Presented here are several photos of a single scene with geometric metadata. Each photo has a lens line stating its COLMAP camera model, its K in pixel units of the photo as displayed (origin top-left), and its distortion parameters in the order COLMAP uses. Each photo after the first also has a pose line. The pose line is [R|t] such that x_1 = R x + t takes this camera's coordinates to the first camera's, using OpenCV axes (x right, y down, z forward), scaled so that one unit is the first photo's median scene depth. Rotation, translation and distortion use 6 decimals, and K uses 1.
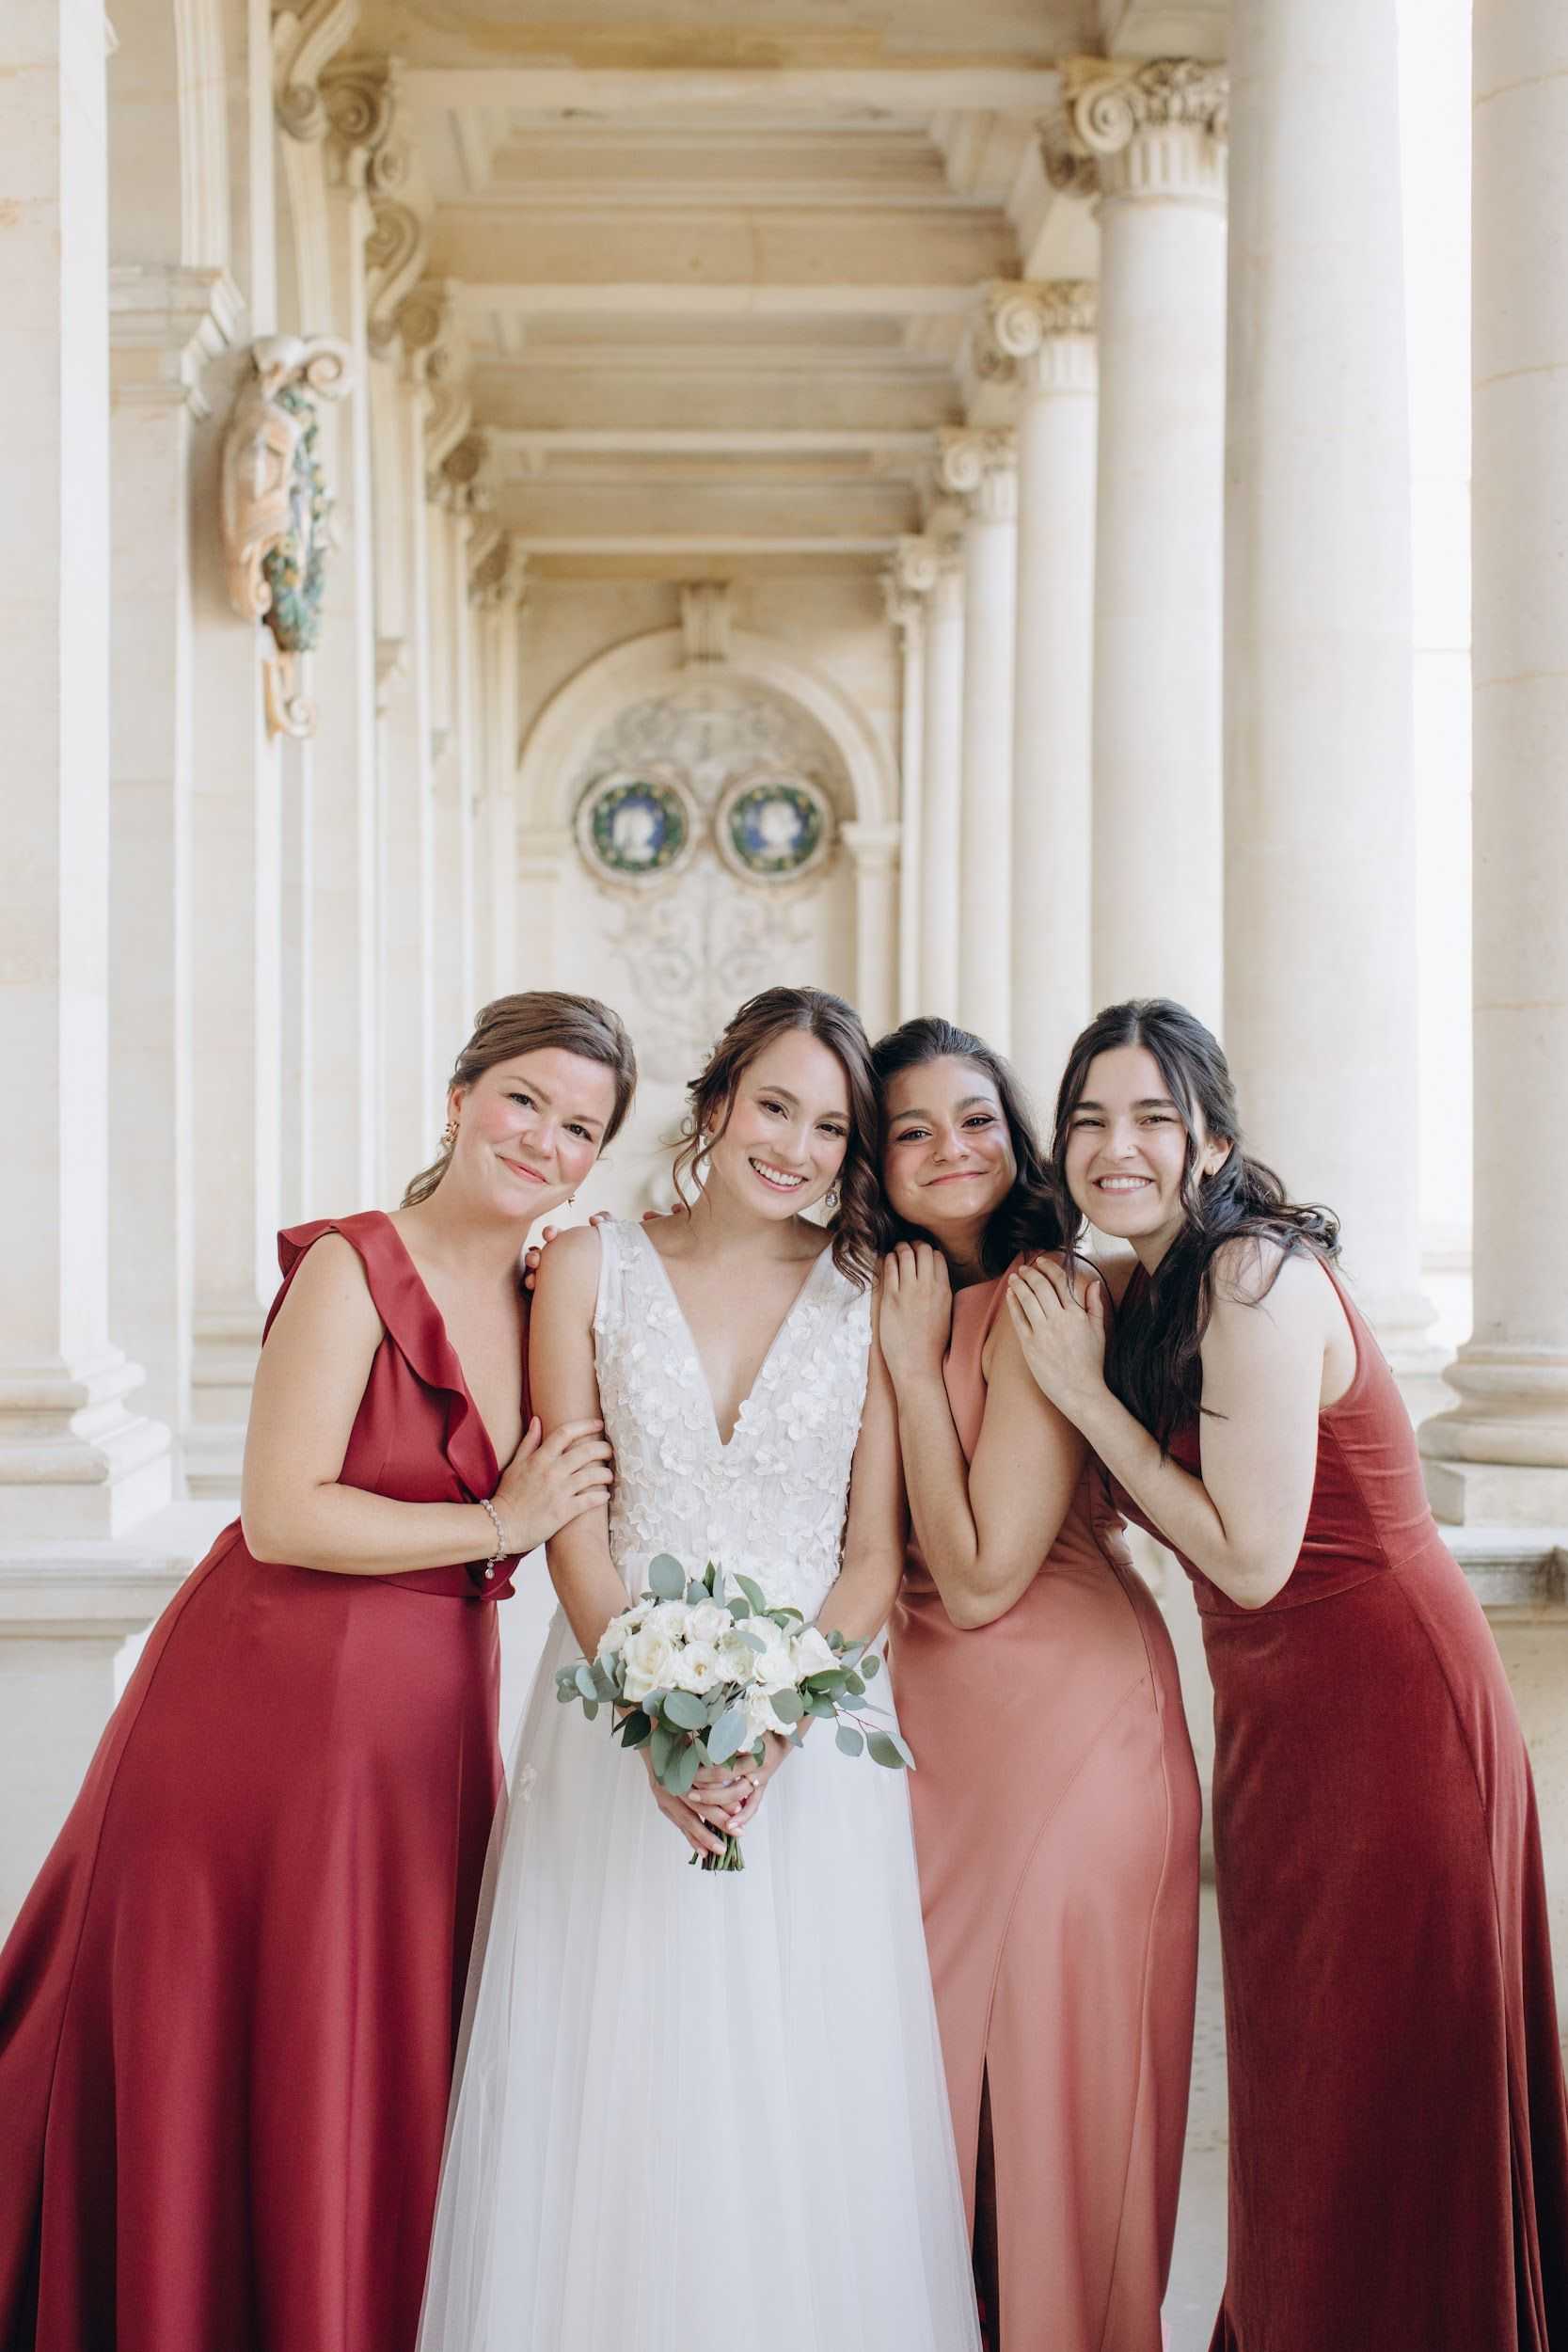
lens RADIAL K [[3491.0, 0, 784.0], [0, 3491.0, 1176.0], [0, 0, 1]] dist [-0.175108, 0.395124]
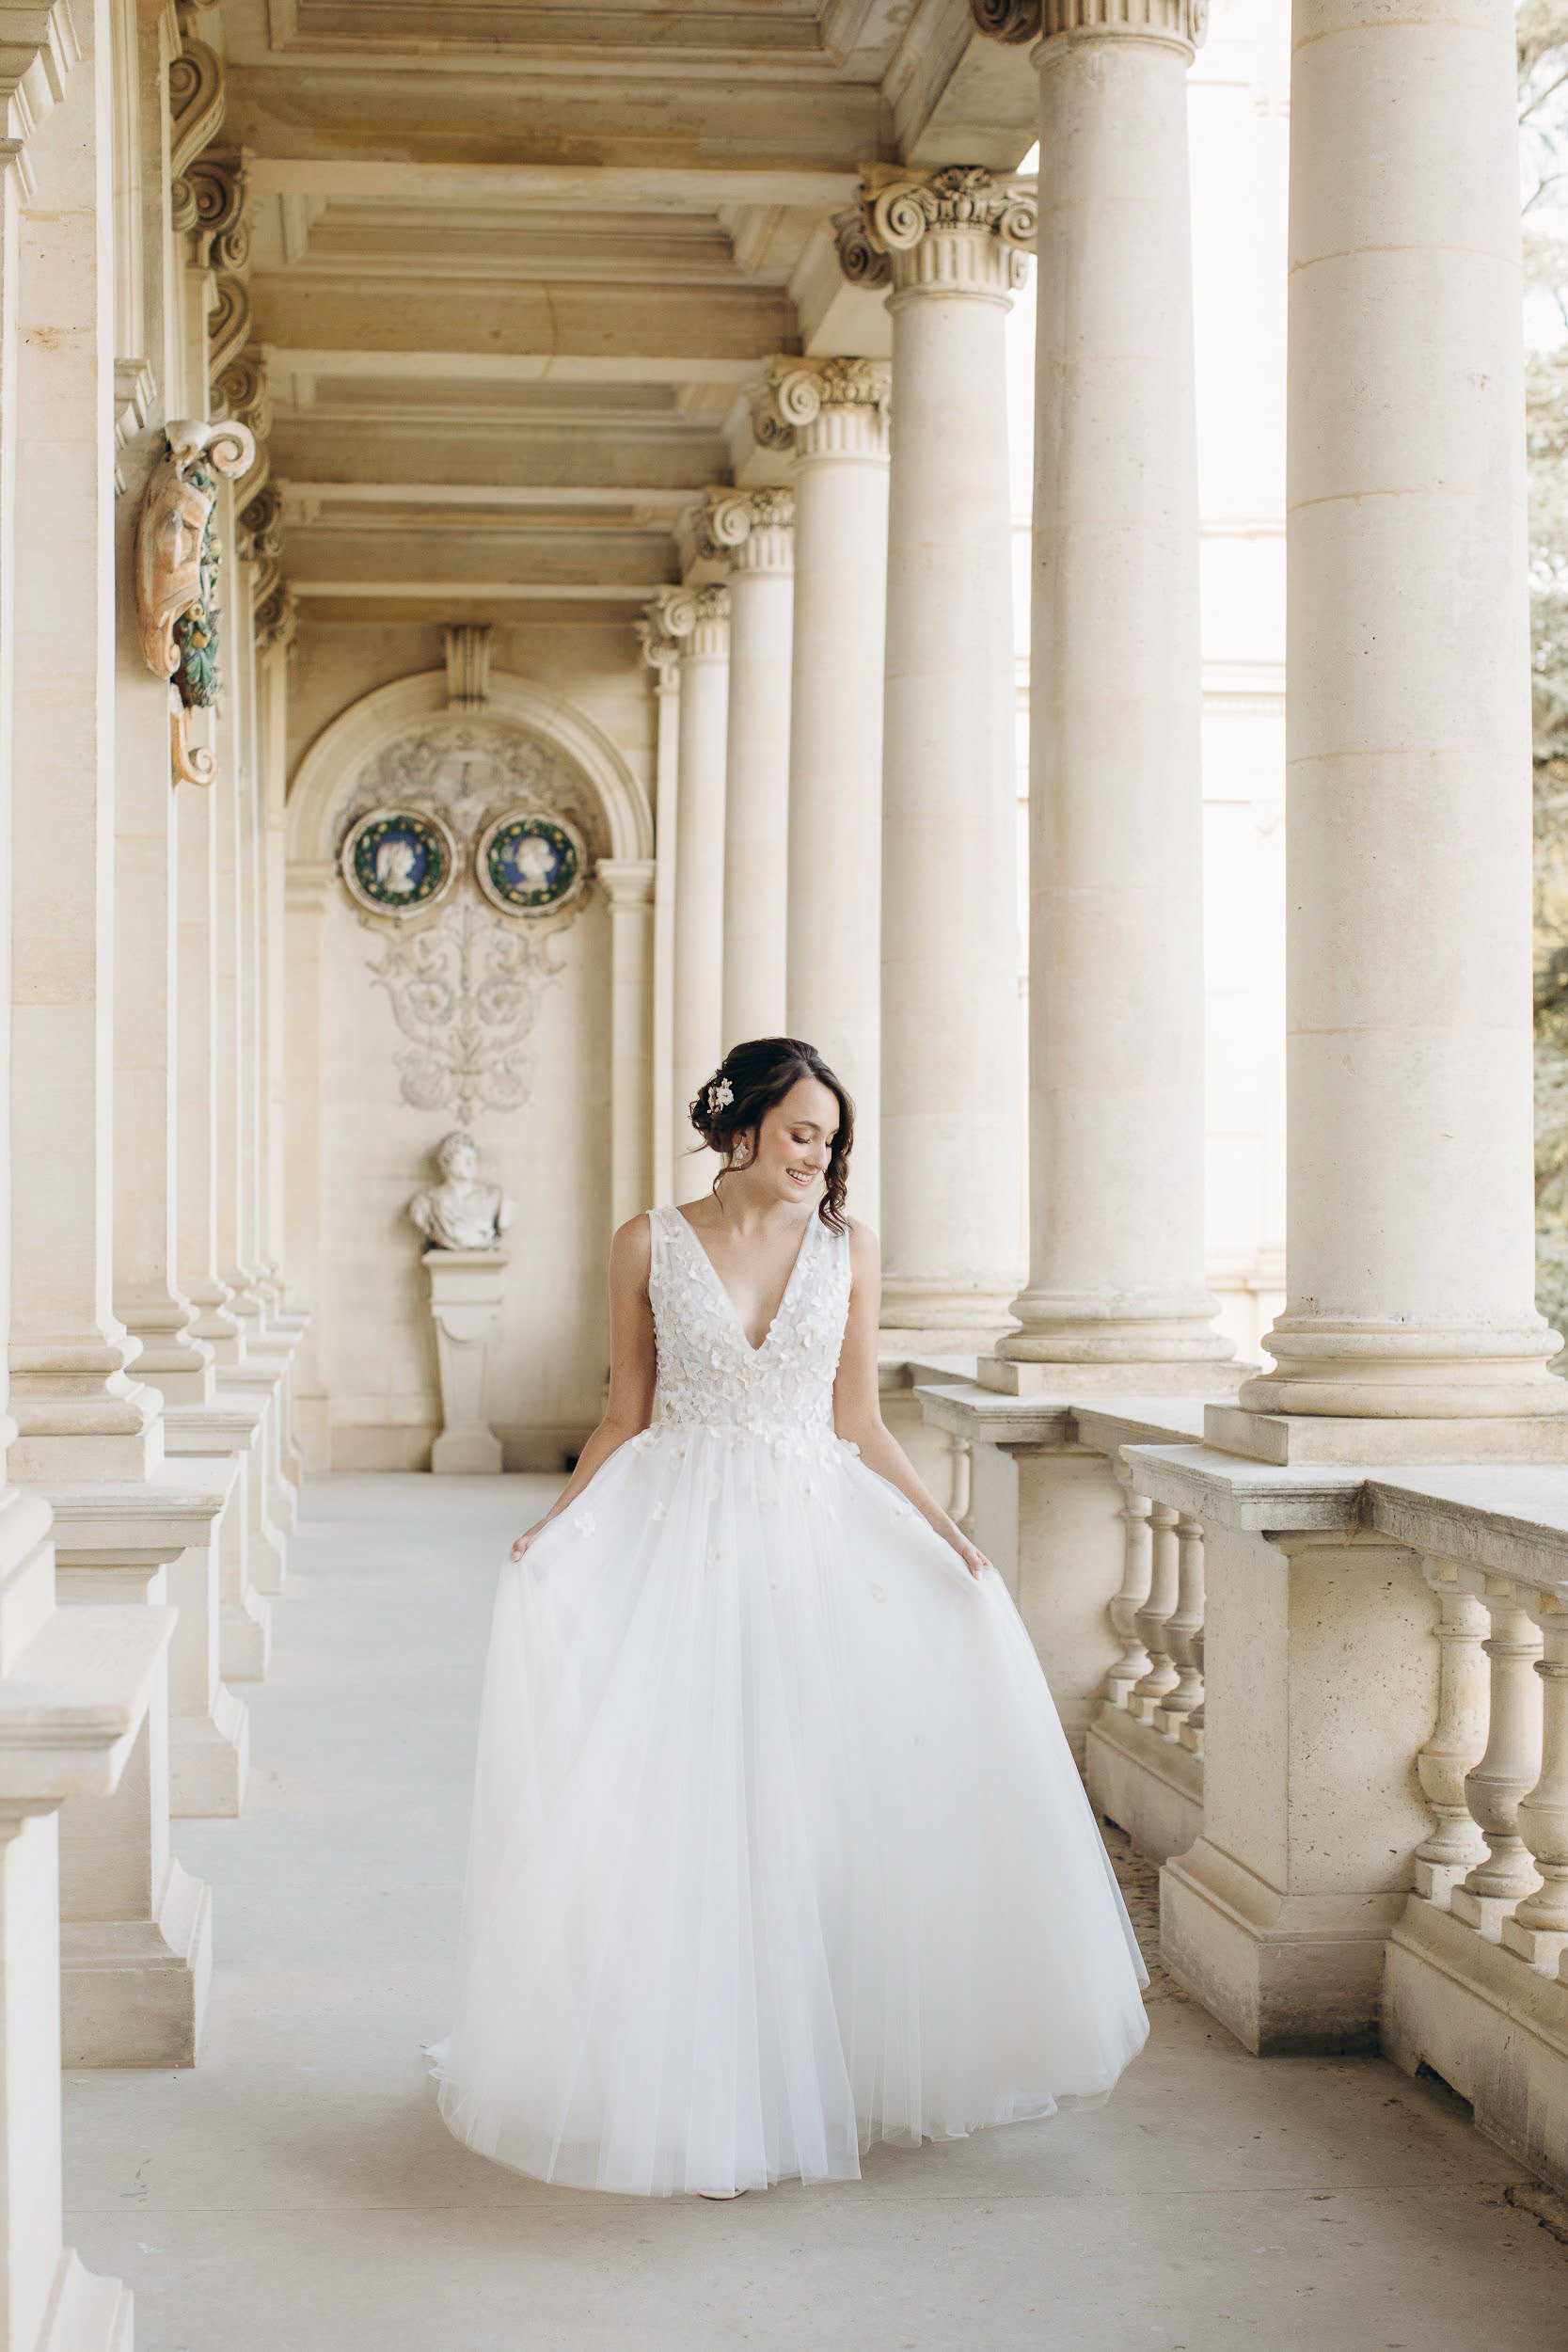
lens RADIAL K [[3491.0, 0, 784.0], [0, 3491.0, 1176.0], [0, 0, 1]] dist [-0.175108, 0.395124]
pose [[0.996223, 0.001898, 0.086810, -0.030588], [-0.001119, 0.999959, -0.009019, 0.004628], [-0.086824, 0.008888, 0.996184, -0.067252]]
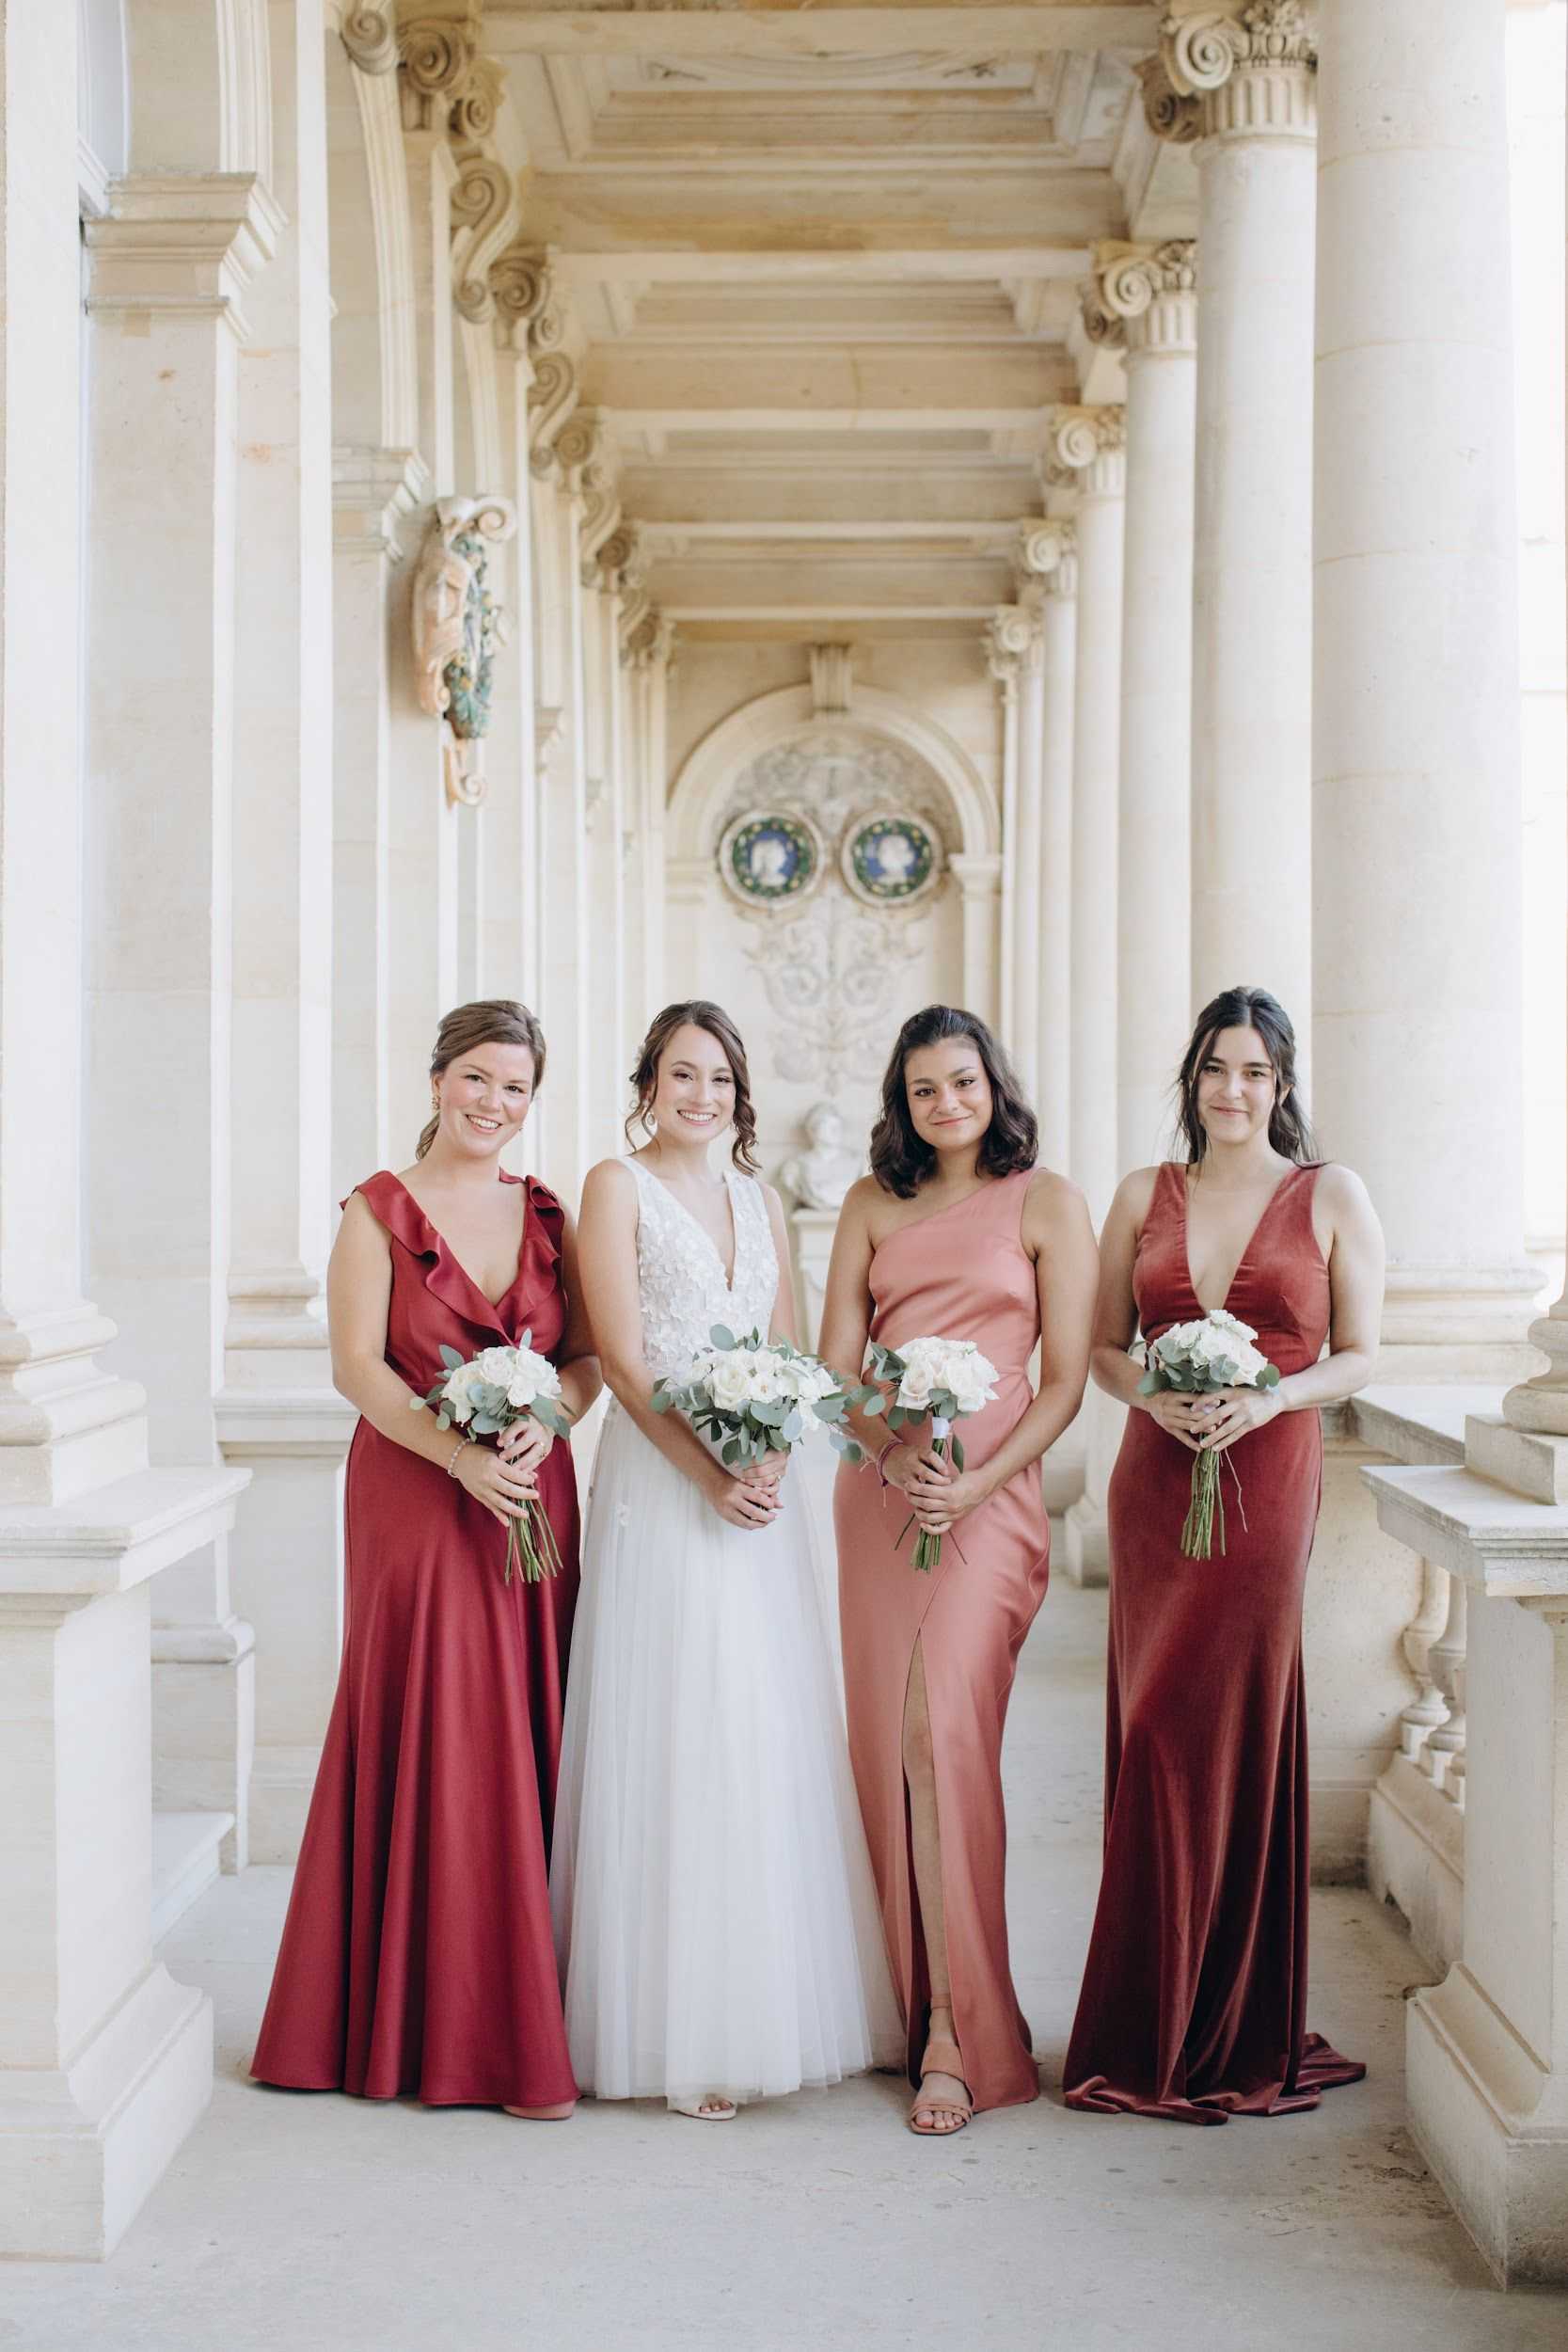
lens RADIAL K [[3272.1, 0, 784.0], [0, 3272.1, 1176.0], [0, 0, 1]] dist [-0.192845, 0.439571]
pose [[0.998960, 0.002169, -0.045553, 0.019110], [-0.002130, 0.999997, 0.000905, 0.006052], [0.045554, -0.000807, 0.998962, -0.123513]]
